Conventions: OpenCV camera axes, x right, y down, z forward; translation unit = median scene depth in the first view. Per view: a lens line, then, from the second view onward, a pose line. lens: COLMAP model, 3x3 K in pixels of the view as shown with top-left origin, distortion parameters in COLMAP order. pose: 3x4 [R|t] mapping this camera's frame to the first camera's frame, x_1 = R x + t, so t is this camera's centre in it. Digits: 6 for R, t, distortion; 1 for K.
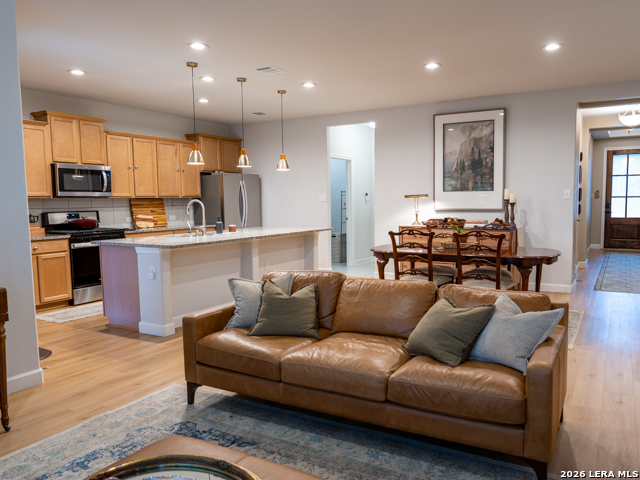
lens RADIAL K [[481.5, 0, 347.9], [0, 481.5, 235.9], [0, 0, 1]] dist [-0.013426, 0.011461]
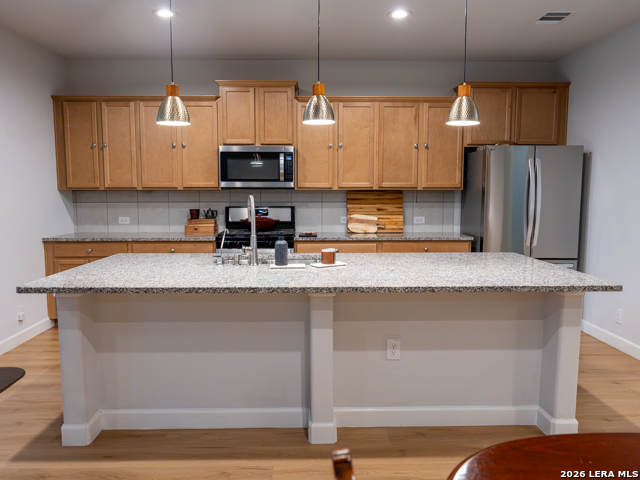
lens RADIAL K [[481.5, 0, 319.7], [0, 481.5, 240.4], [0, 0, 1]] dist [-0.013426, 0.011461]
pose [[0.512082, 0.099978, -0.853098, 0.152284], [-0.070758, 0.994737, 0.074105, -0.058814], [0.856017, 0.022416, 0.516461, 0.649304]]
